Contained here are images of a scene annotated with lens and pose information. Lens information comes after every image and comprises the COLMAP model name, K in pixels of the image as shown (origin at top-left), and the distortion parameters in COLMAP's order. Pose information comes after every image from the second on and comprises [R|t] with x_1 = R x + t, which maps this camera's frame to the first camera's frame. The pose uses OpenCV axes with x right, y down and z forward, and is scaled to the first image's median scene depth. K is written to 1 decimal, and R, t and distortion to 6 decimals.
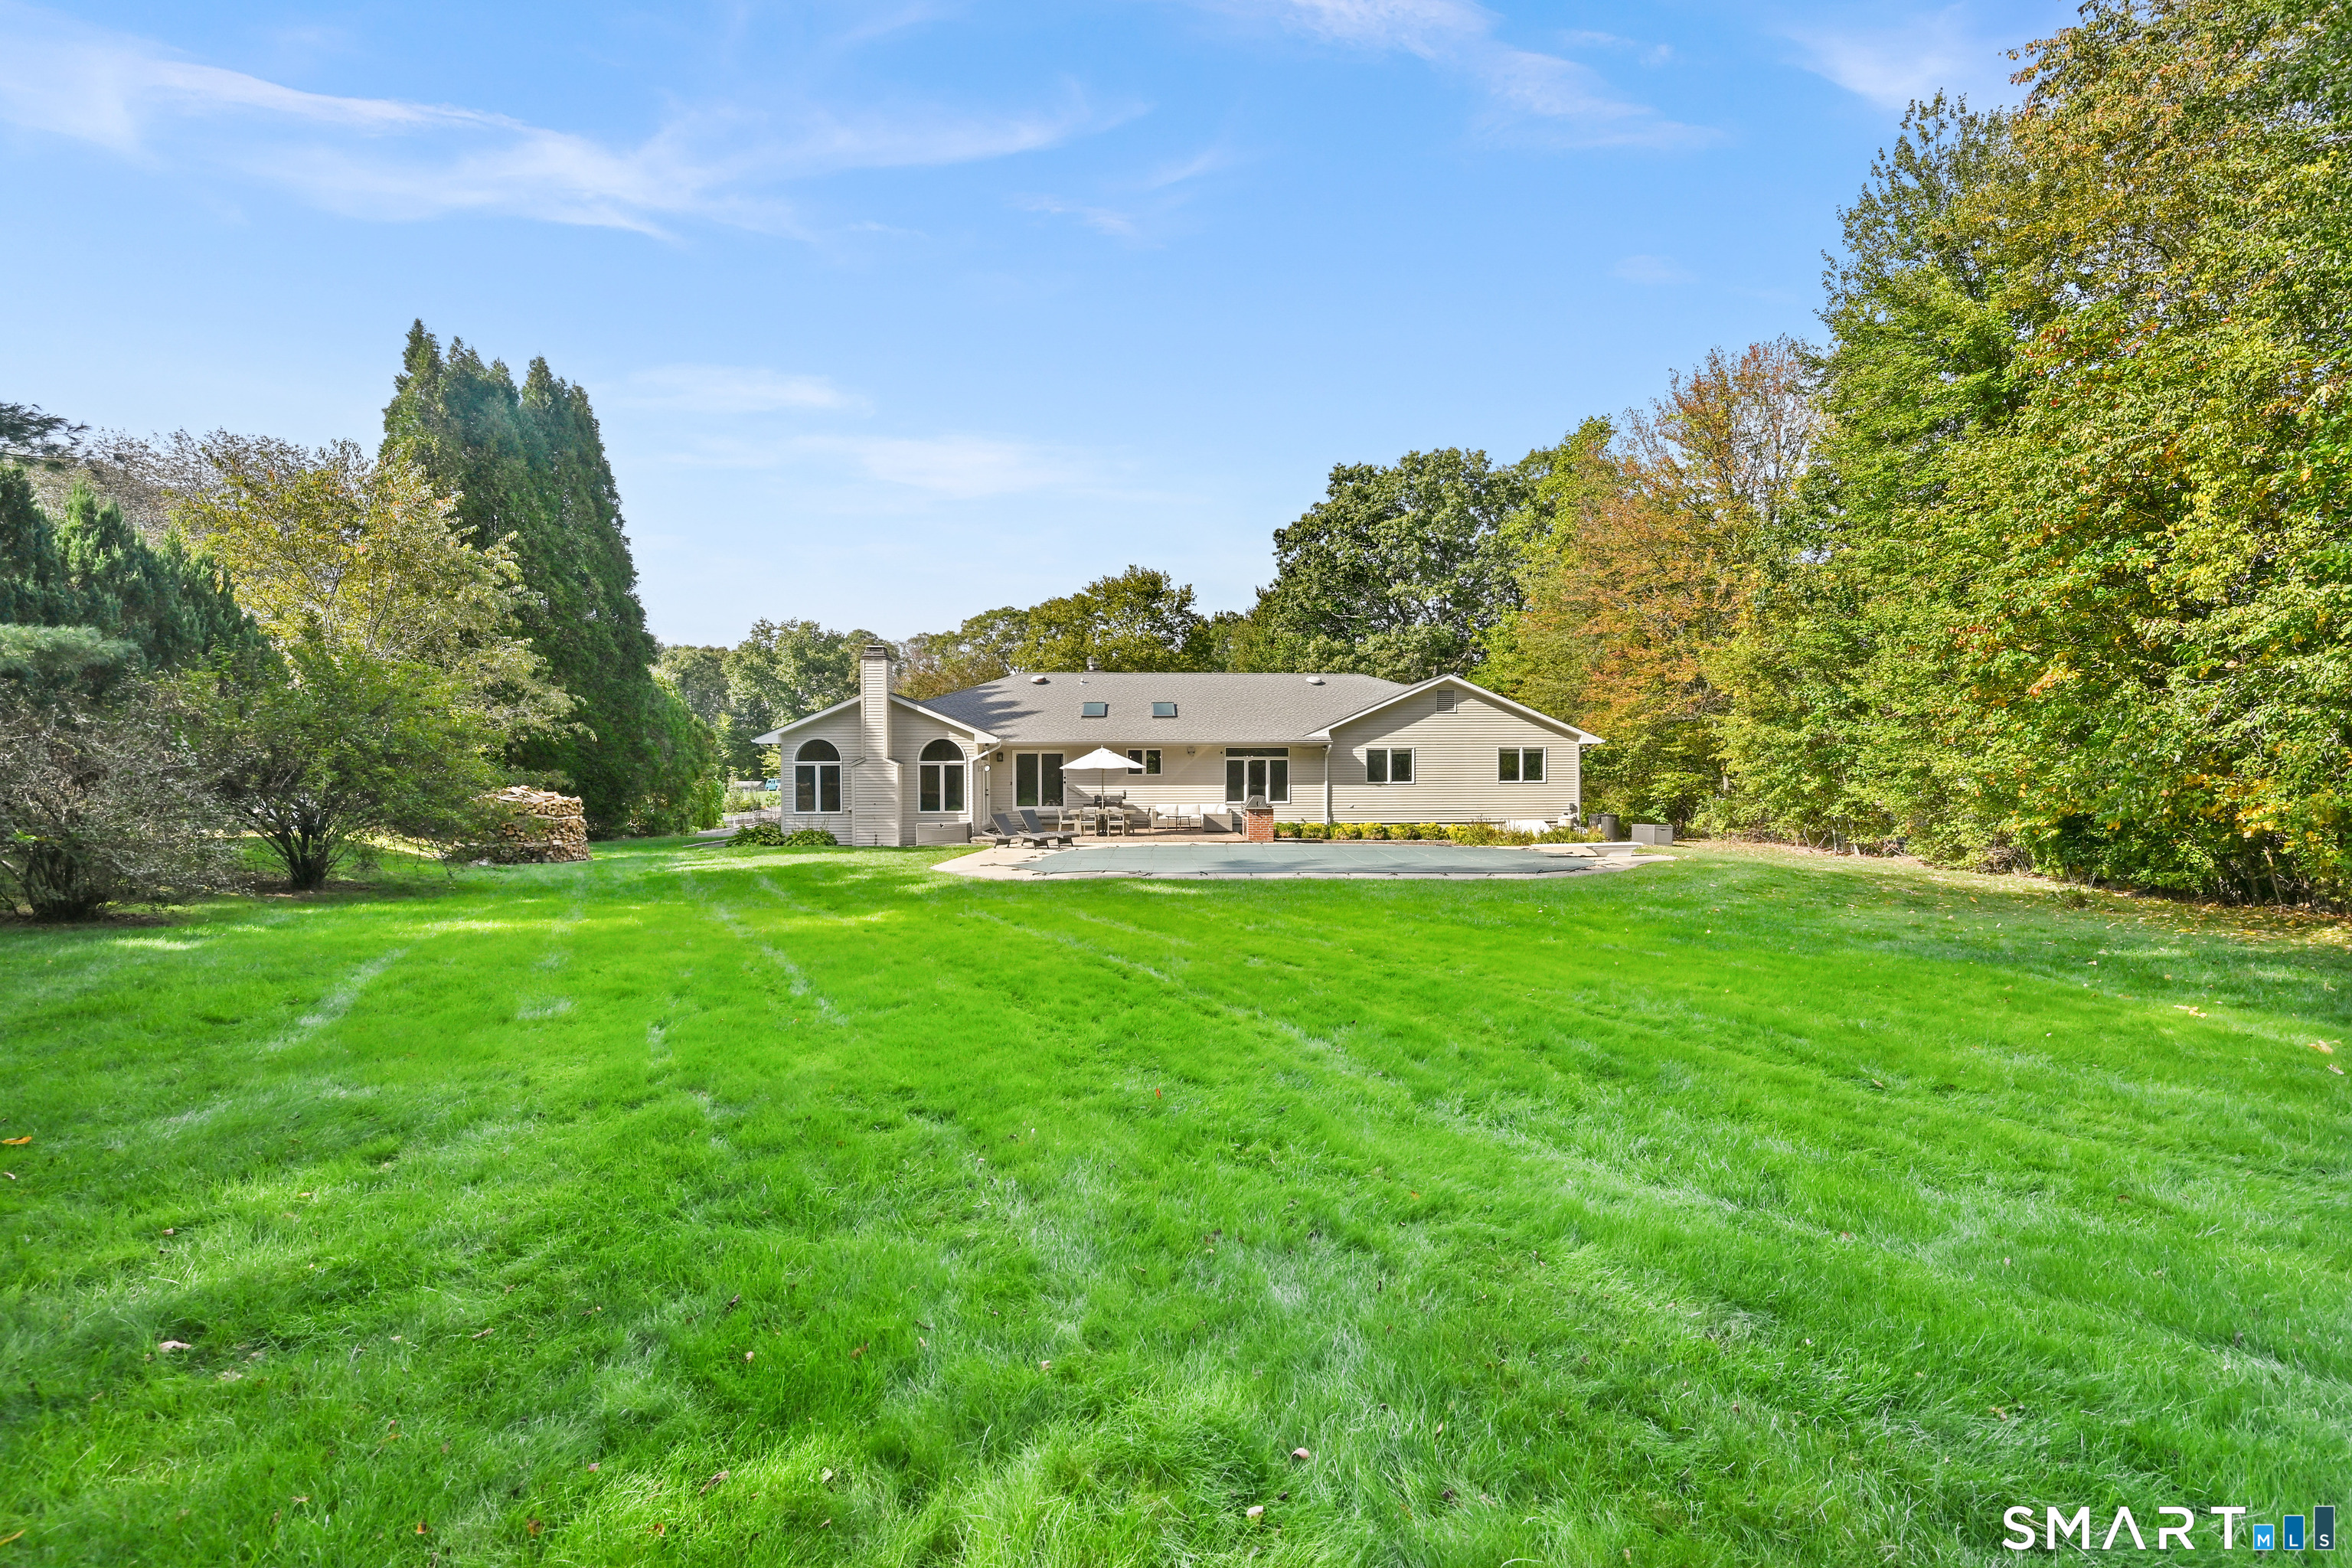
lens RADIAL K [[996.9, 0, 1172.6], [0, 996.9, 787.5], [0, 0, 1]] dist [-0.002095, 0.000568]
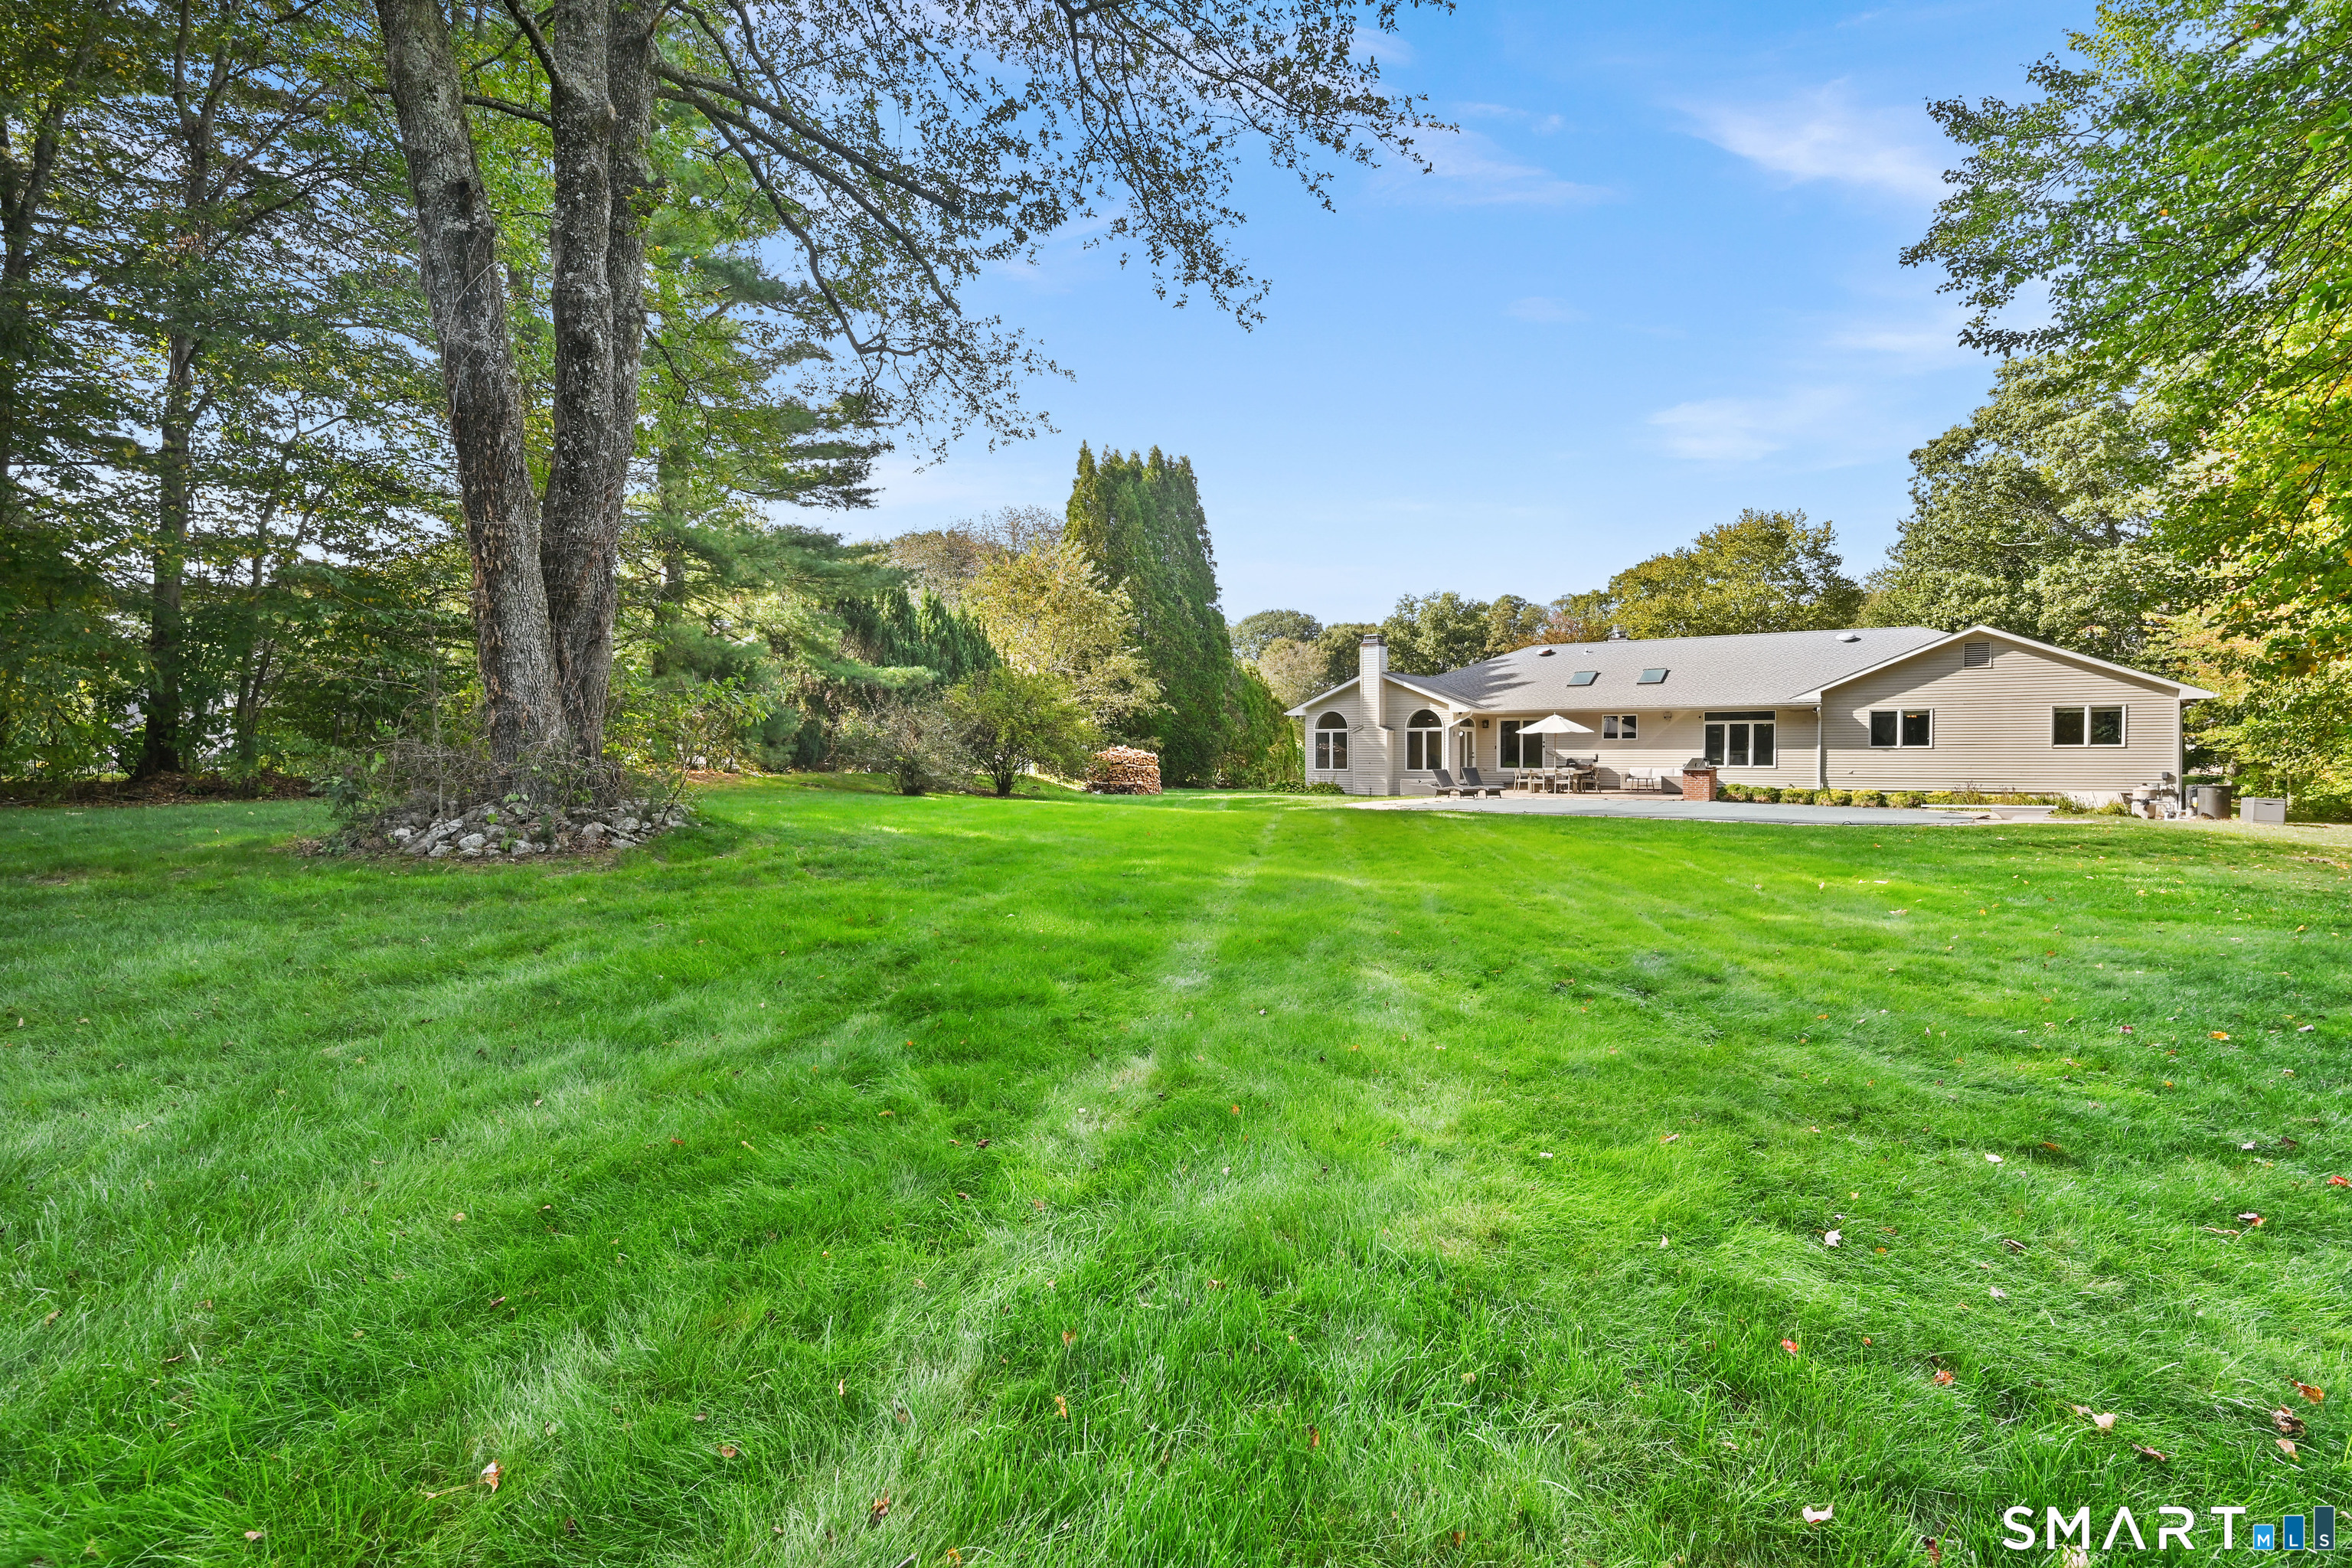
lens RADIAL K [[1150.7, 0, 1166.8], [0, 1150.7, 771.6], [0, 0, 1]] dist [-0.001084, 0.000325]
pose [[0.798675, 0.012553, -0.601632, 0.332884], [-0.009547, 0.999921, 0.008189, 0.016429], [0.601687, -0.000796, 0.798731, -0.268832]]
